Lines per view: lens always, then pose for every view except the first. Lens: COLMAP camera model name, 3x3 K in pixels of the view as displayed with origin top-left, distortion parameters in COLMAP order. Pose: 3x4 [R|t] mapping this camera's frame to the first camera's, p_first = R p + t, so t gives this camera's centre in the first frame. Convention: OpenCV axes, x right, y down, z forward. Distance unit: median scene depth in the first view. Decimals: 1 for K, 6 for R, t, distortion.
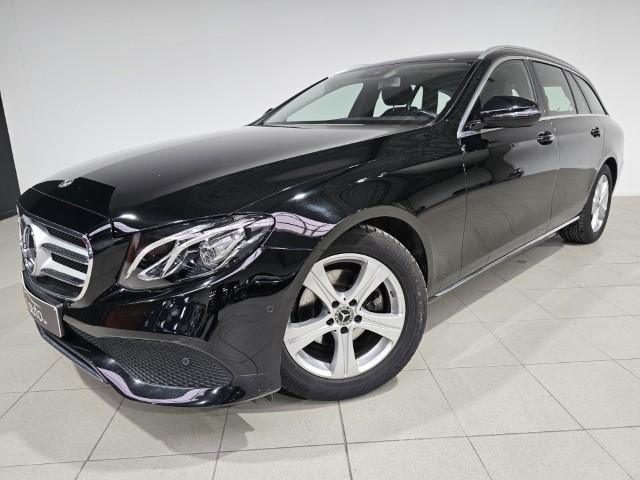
lens RADIAL K [[439.4, 0, 321.4], [0, 439.4, 240.7], [0, 0, 1]] dist [0.015131, -0.018080]
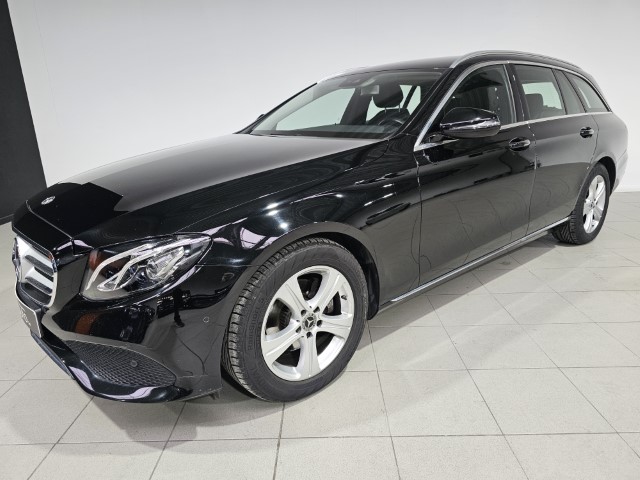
lens RADIAL K [[439.4, 0, 318.9], [0, 439.4, 240.1], [0, 0, 1]] dist [0.015131, -0.018080]
pose [[0.996705, 0.004477, -0.080987, 0.172179], [-0.002288, 0.999630, 0.027101, -0.051758], [0.081079, -0.026826, 0.996347, -0.059957]]
